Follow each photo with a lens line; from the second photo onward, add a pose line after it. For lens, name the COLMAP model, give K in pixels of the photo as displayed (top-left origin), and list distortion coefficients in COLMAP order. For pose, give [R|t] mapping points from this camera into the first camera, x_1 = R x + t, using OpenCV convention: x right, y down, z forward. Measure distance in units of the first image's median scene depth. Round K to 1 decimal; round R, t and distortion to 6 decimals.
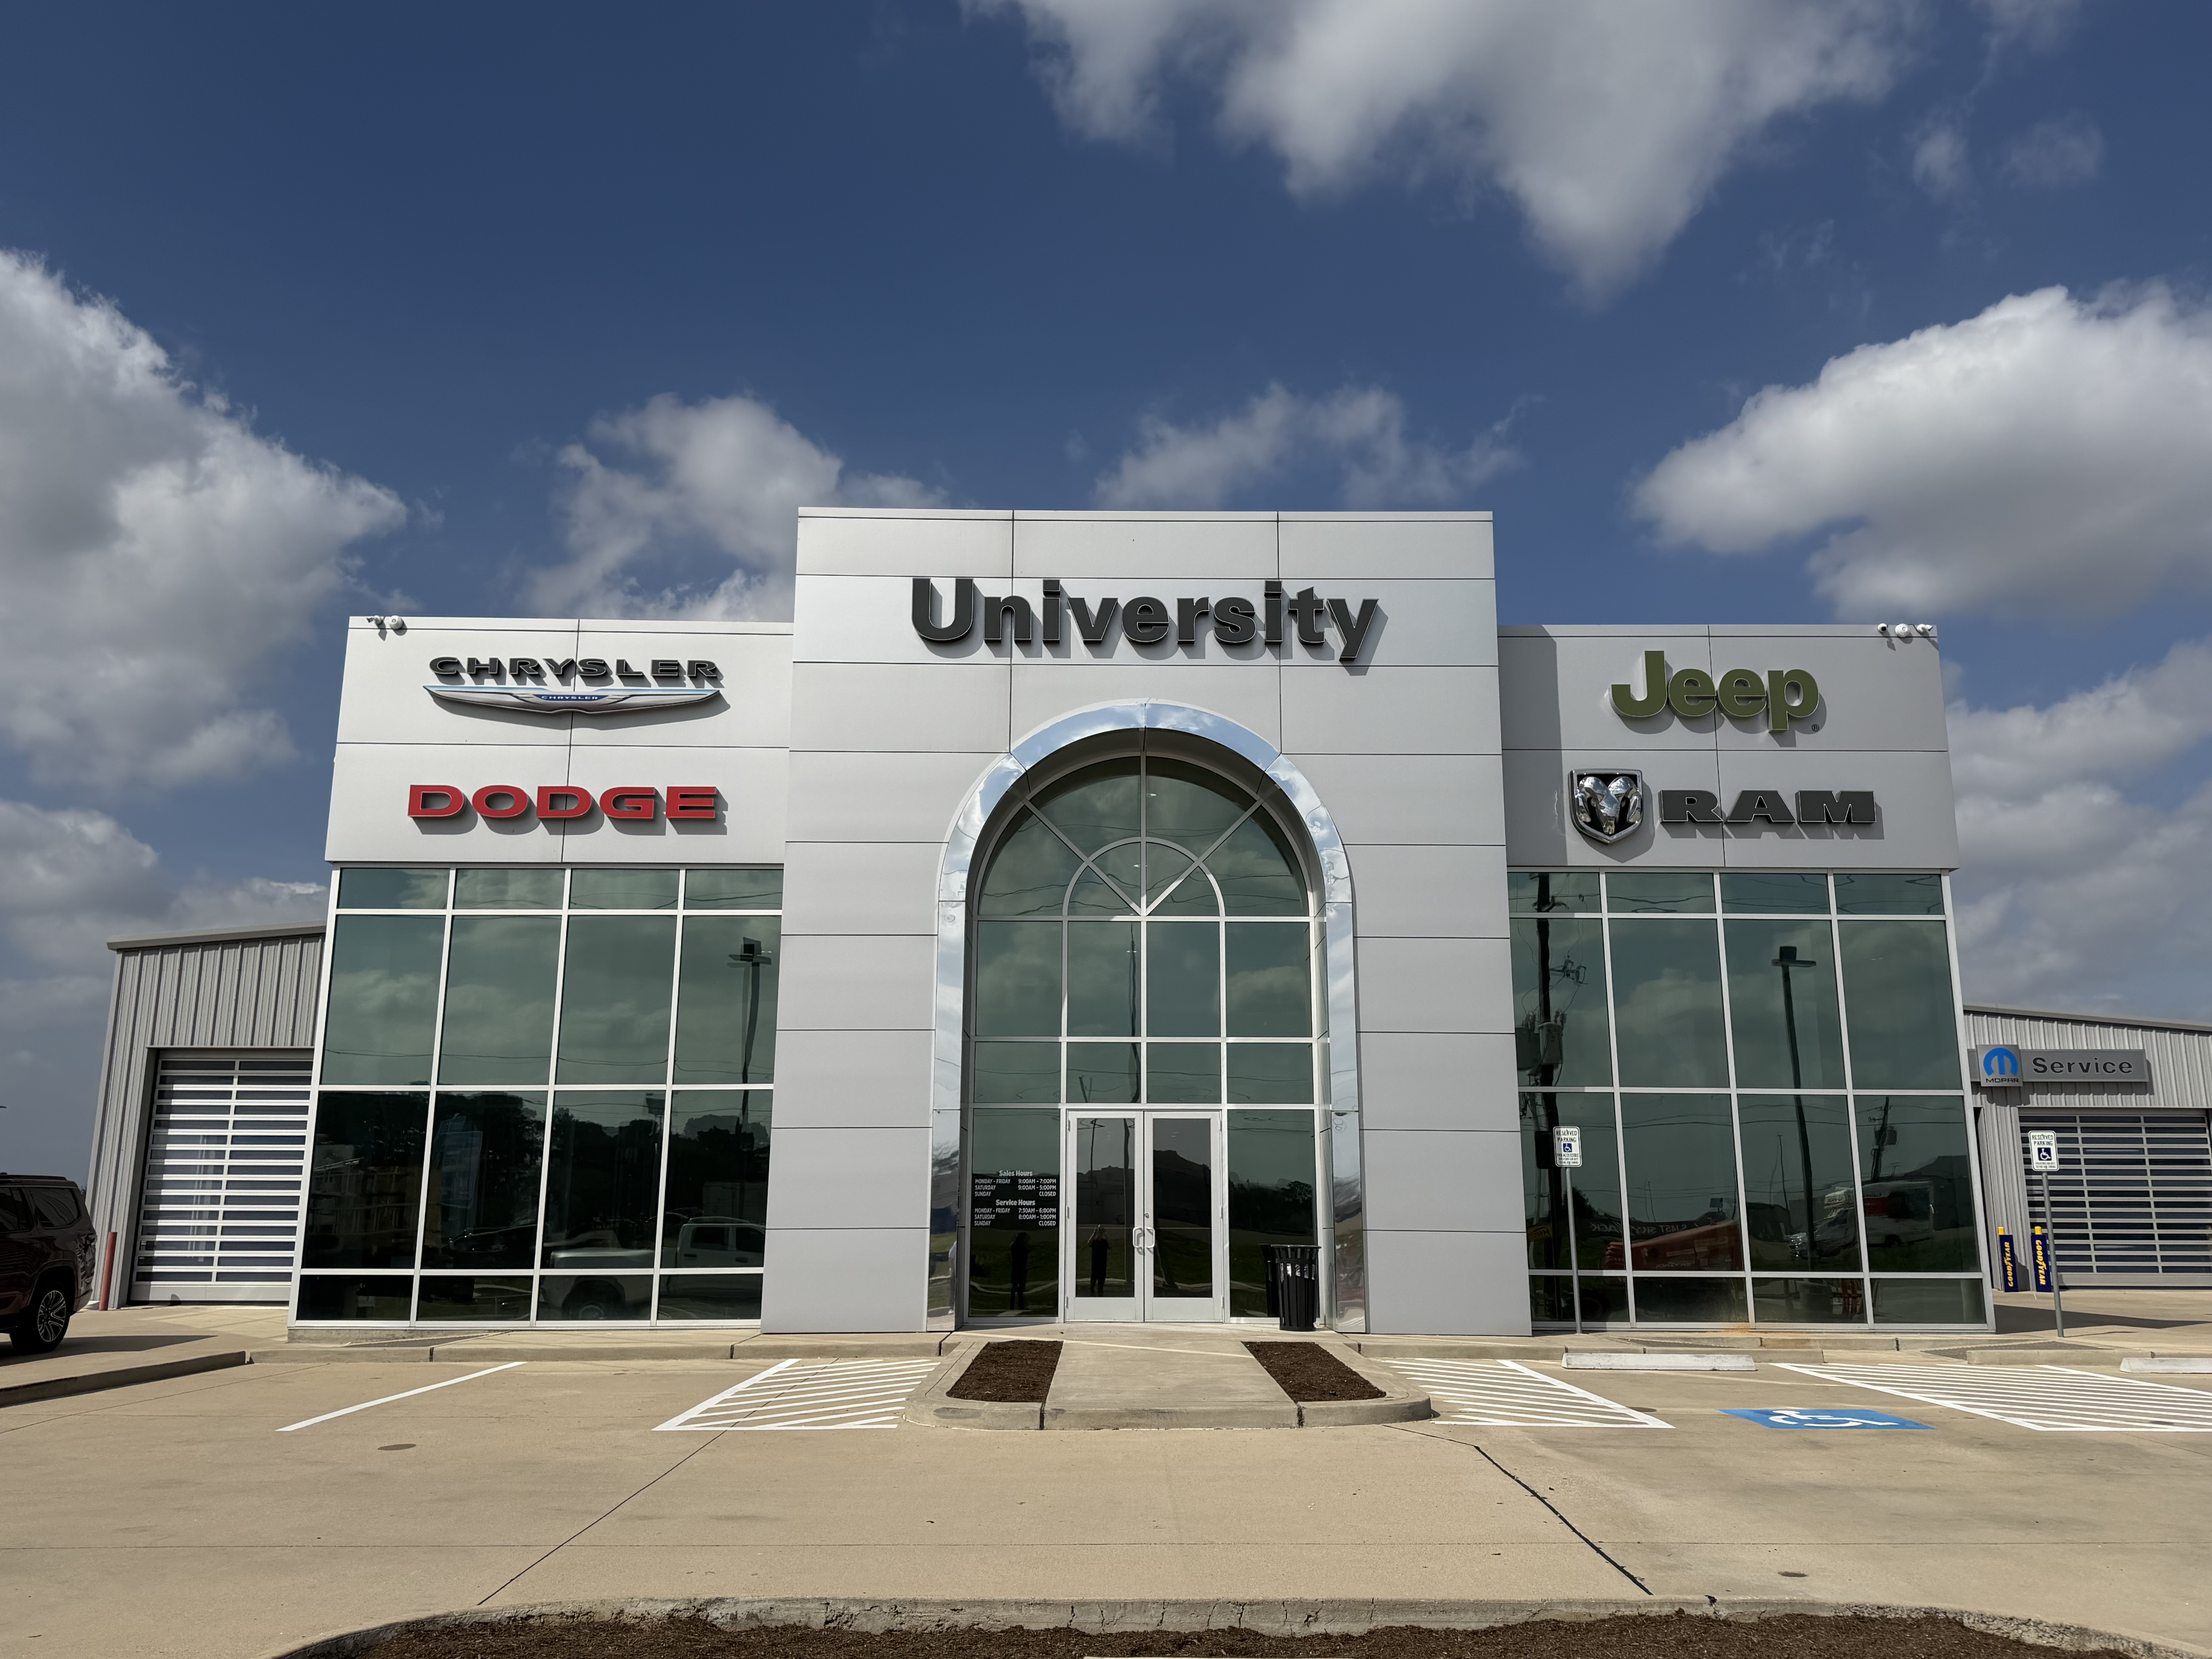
lens RADIAL K [[1771.1, 0, 1089.2], [0, 1771.1, 819.5], [0, 0, 1]] dist [0.057143, -0.068445]
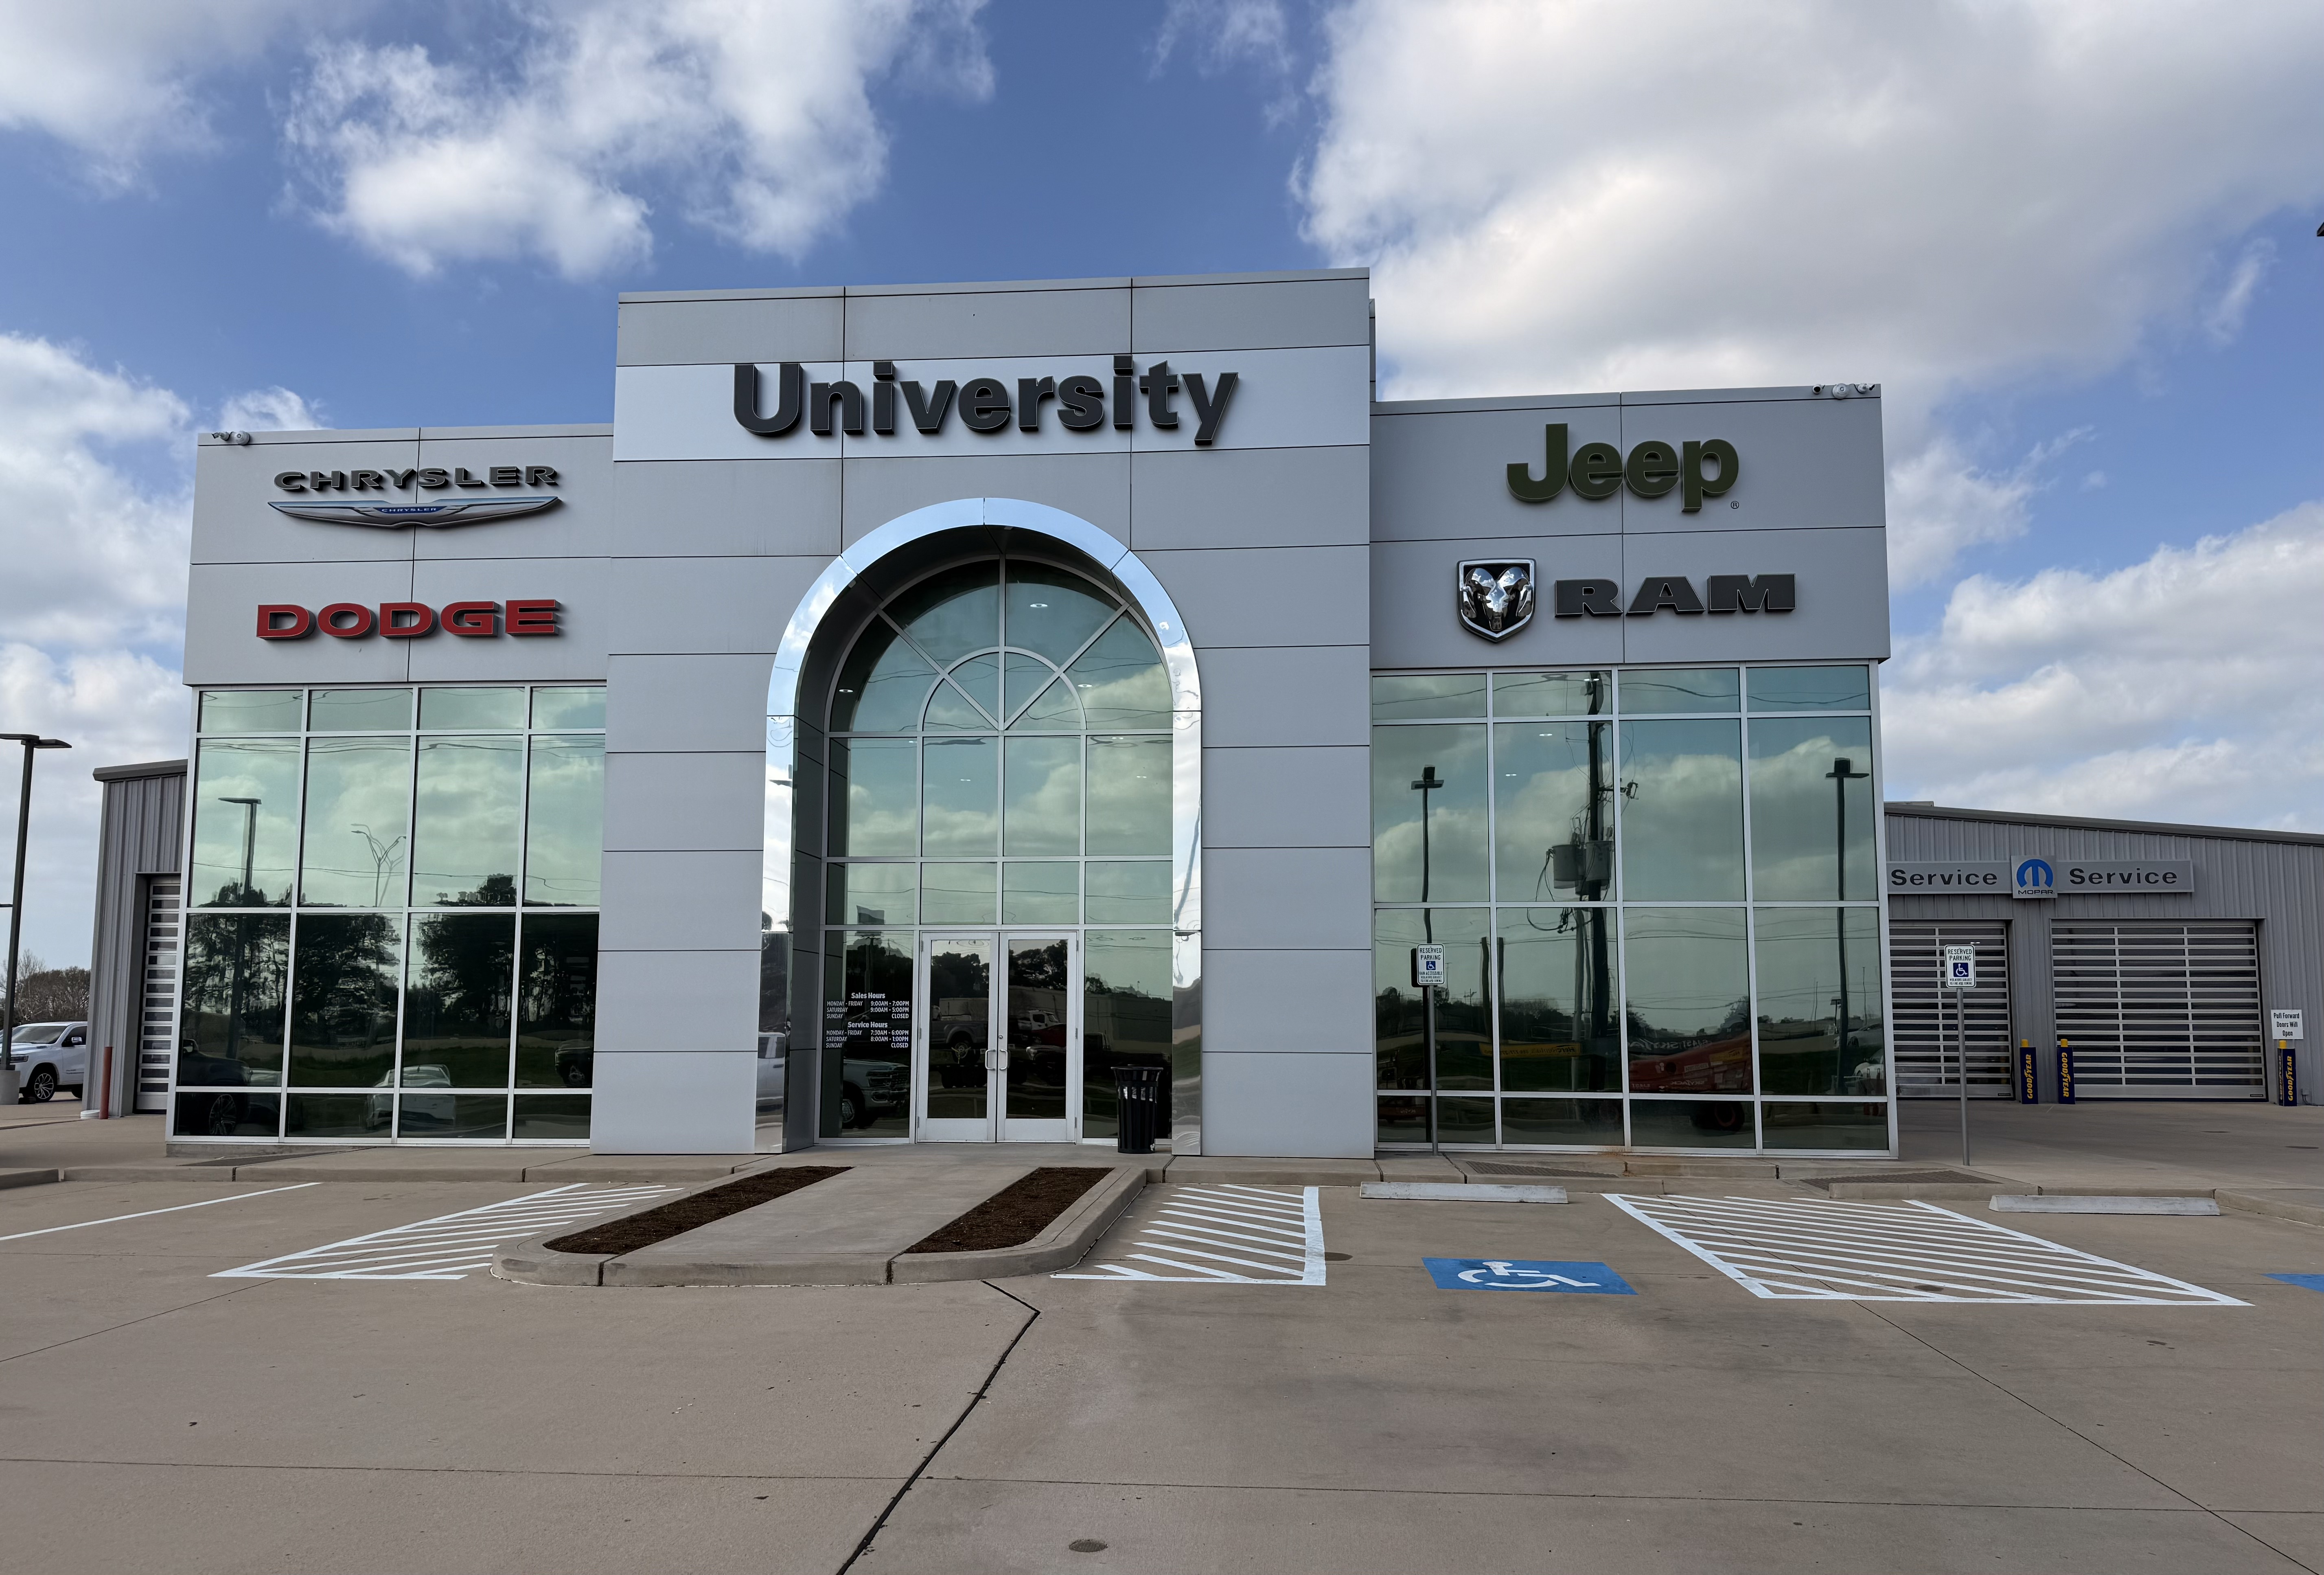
lens RADIAL K [[1573.1, 0, 1198.4], [0, 1573.1, 883.8], [0, 0, 1]] dist [0.043189, -0.019517]
pose [[0.995869, -0.007540, -0.090489, 0.213799], [0.019591, 0.990916, 0.133048, 0.027160], [0.088664, -0.134271, 0.986970, 0.167481]]
